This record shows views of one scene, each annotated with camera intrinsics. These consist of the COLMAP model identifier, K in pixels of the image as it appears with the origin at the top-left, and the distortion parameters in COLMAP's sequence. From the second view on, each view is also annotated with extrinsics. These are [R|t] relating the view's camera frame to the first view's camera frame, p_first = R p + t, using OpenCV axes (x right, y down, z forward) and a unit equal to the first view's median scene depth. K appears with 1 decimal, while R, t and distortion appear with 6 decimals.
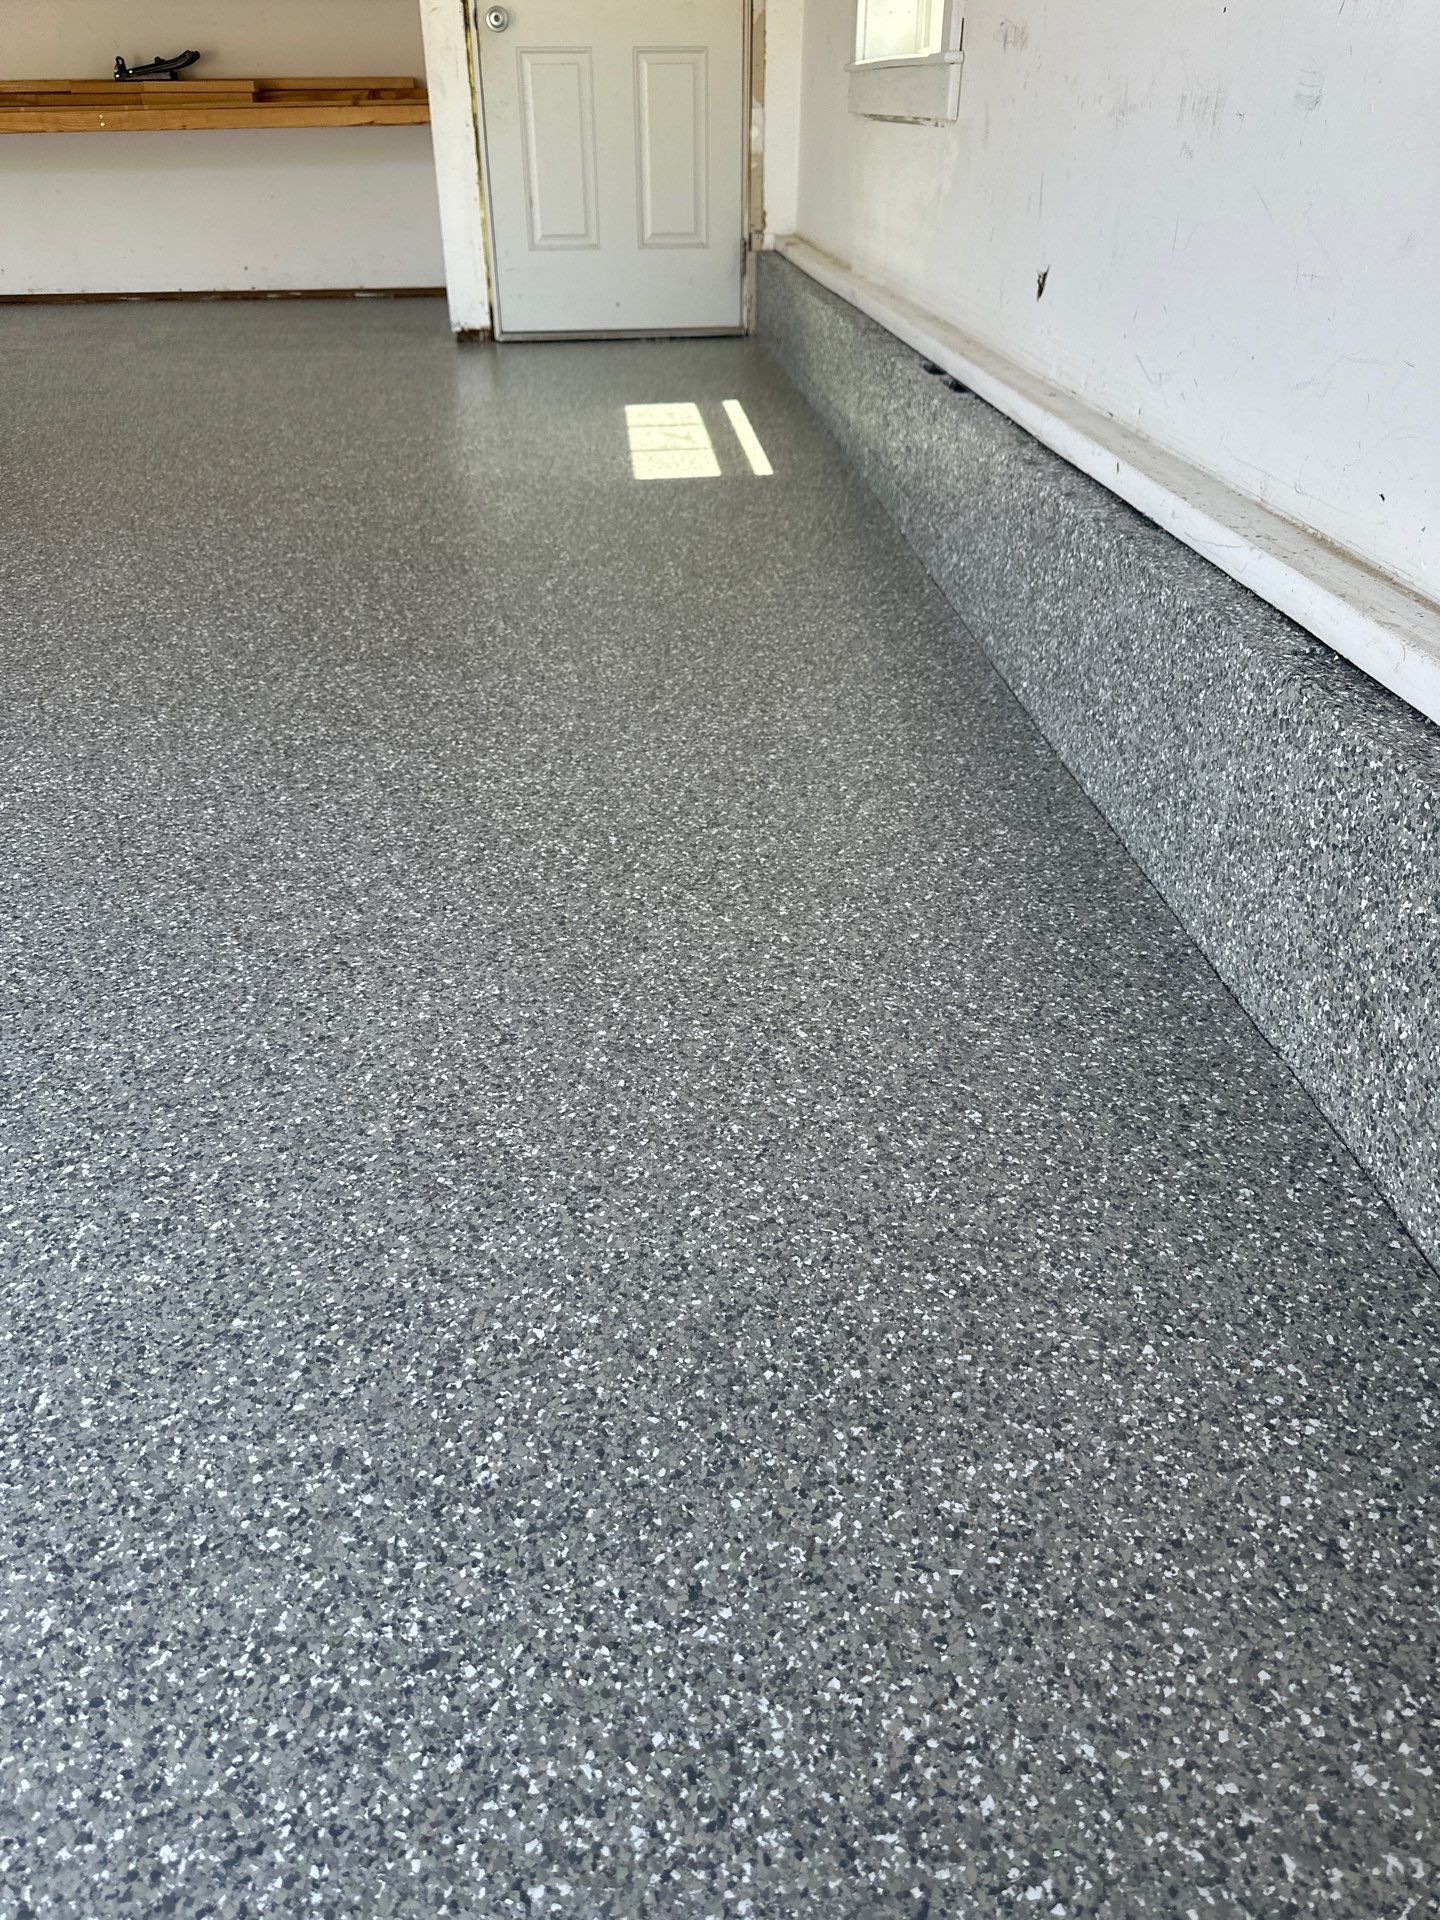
lens RADIAL K [[1343.0, 0, 731.0], [0, 1343.0, 959.6], [0, 0, 1]] dist [0.096067, -0.131001]
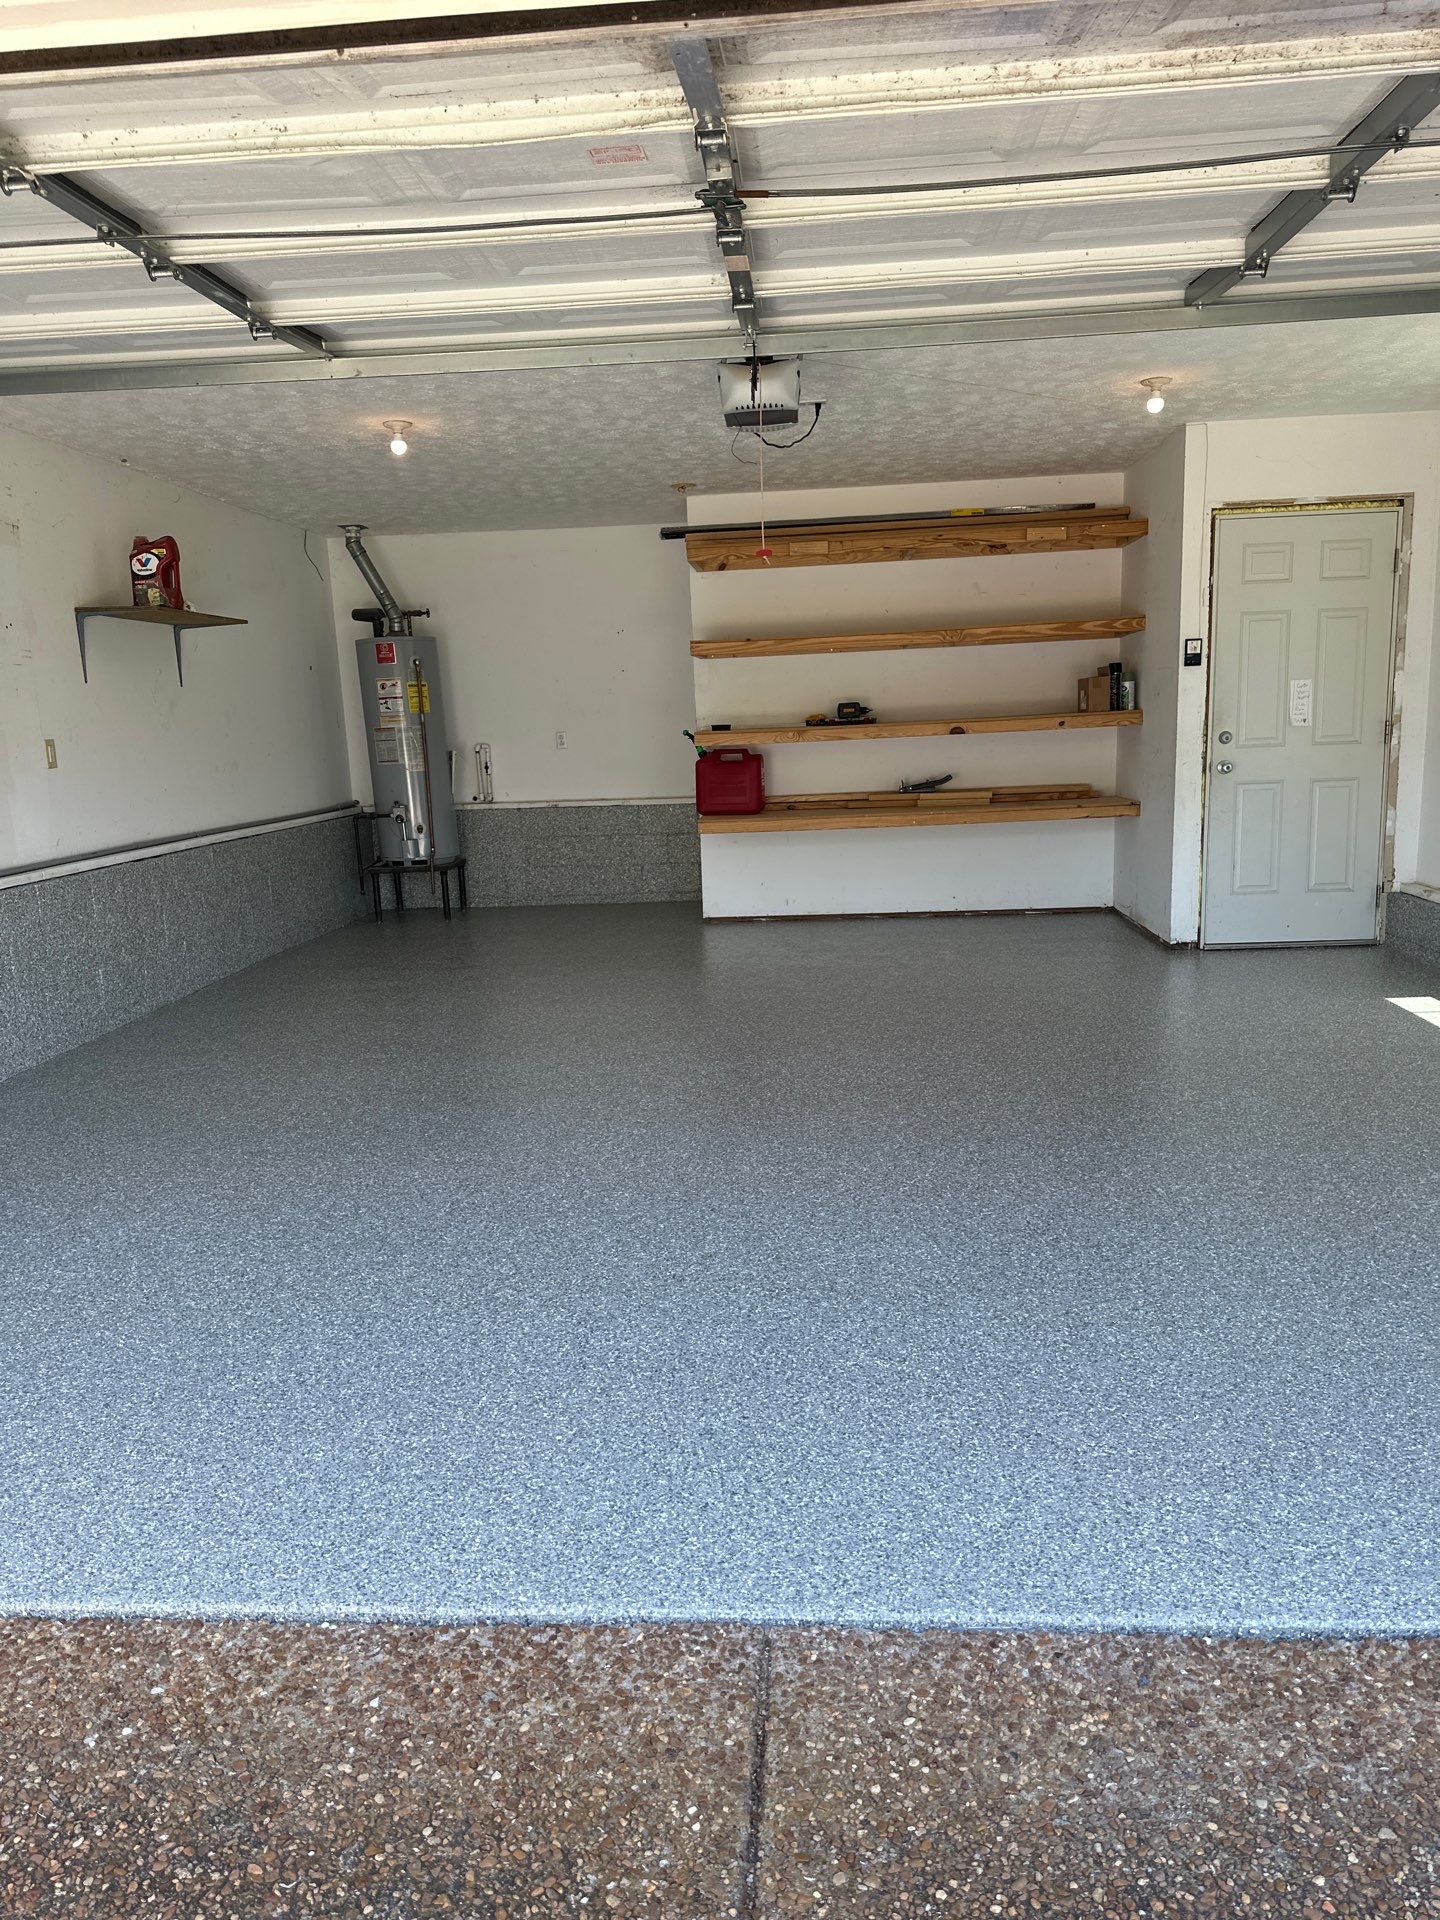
lens RADIAL K [[1343.0, 0, 731.0], [0, 1343.0, 959.6], [0, 0, 1]] dist [0.096067, -0.131001]
pose [[0.985897, -0.004501, -0.167294, -1.777109], [-0.060669, 0.922029, -0.382338, 0.618469], [0.155971, 0.387096, 0.908752, -1.701649]]
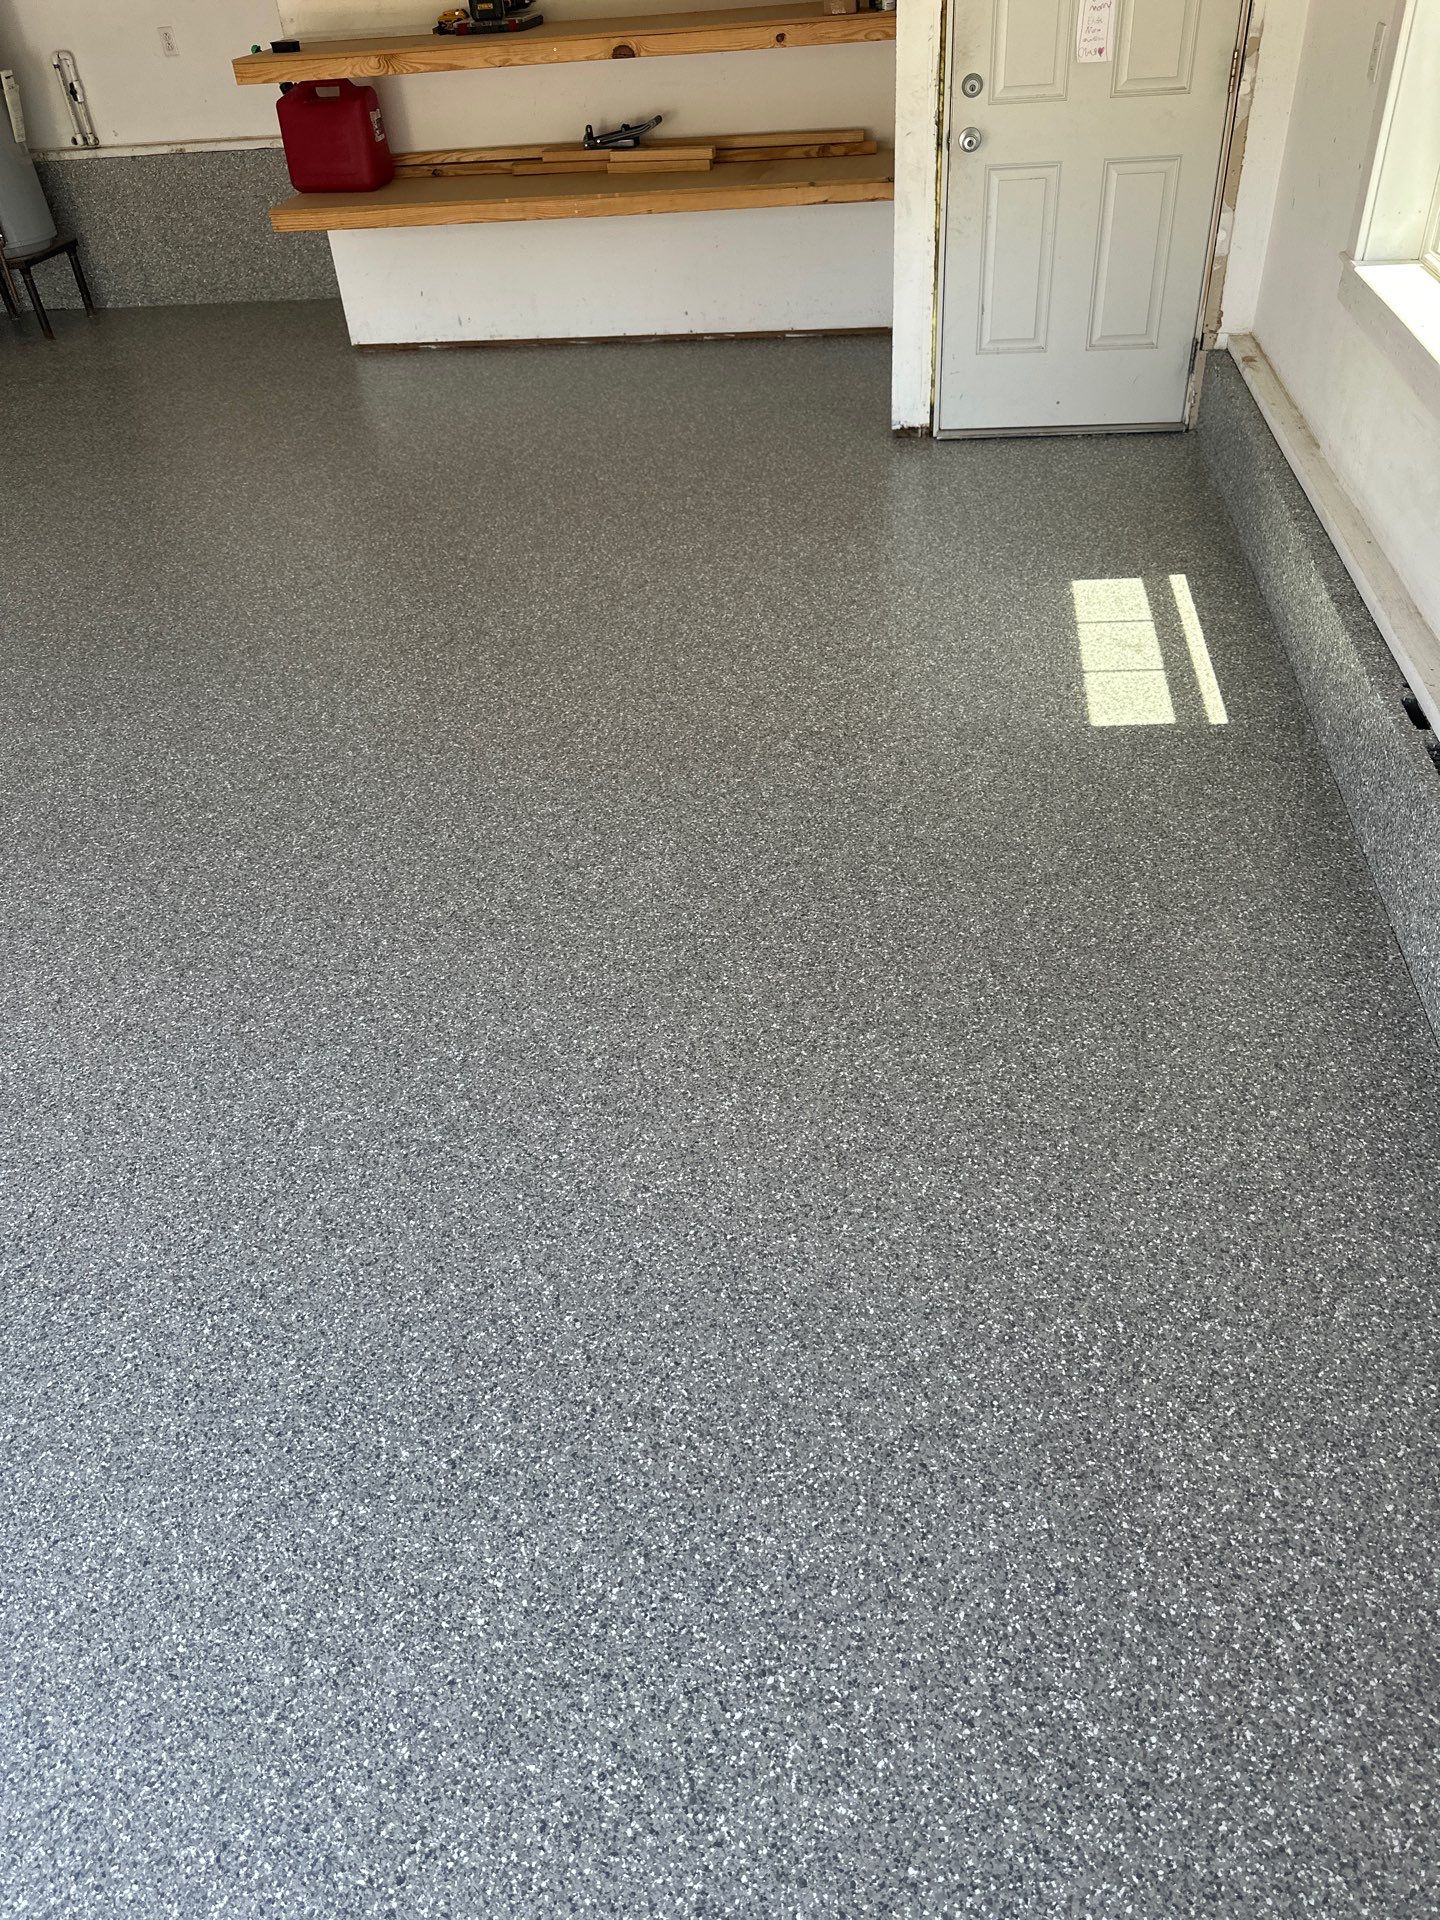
lens RADIAL K [[1368.1, 0, 726.3], [0, 1368.1, 957.4], [0, 0, 1]] dist [0.050860, -0.060316]
pose [[0.971633, 0.093626, -0.217173, -0.251449], [-0.071560, 0.991643, 0.107351, -0.686147], [0.225409, -0.088765, 0.970212, -0.341158]]
